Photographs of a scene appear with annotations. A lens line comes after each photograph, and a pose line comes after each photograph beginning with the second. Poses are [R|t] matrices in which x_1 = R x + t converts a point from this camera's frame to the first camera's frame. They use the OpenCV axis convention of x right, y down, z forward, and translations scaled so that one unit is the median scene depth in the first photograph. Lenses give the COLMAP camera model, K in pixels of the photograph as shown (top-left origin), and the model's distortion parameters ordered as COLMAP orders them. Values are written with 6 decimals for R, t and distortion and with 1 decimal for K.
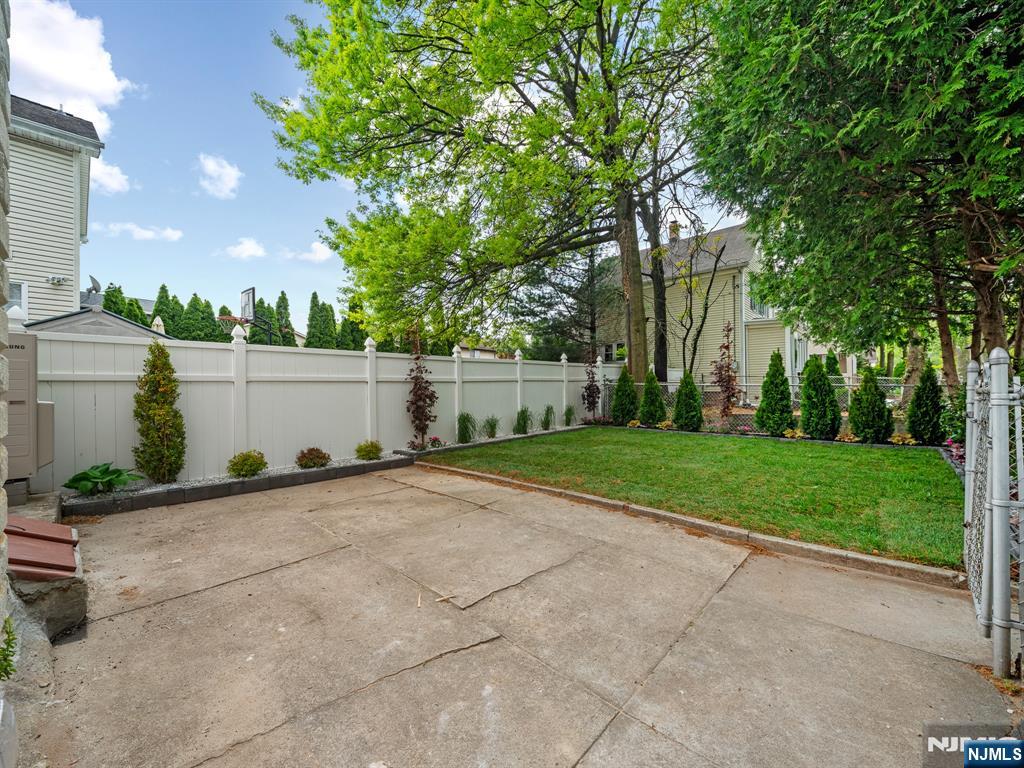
lens RADIAL K [[415.6, 0, 513.8], [0, 415.6, 386.9], [0, 0, 1]] dist [-0.001533, -0.000752]
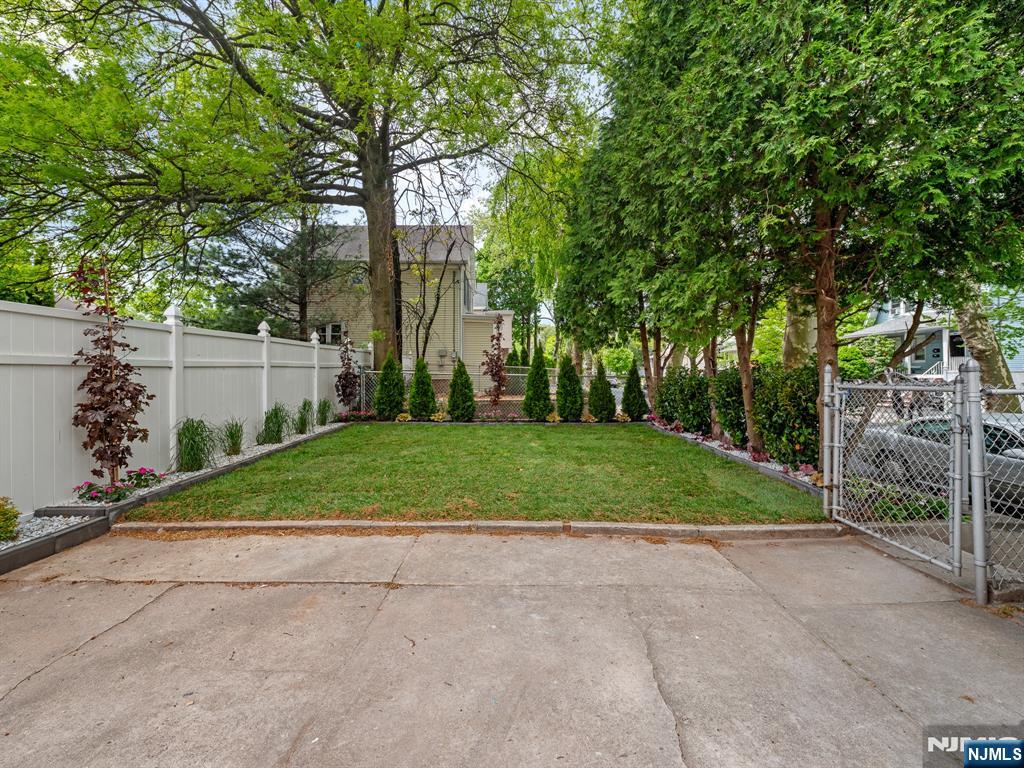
lens RADIAL K [[415.6, 0, 501.5], [0, 415.6, 364.6], [0, 0, 1]] dist [-0.001533, -0.000752]
pose [[0.722121, 0.023235, 0.691377, -0.234315], [-0.010598, 0.999690, -0.022527, -0.008134], [-0.691686, 0.008940, 0.722143, 0.287168]]
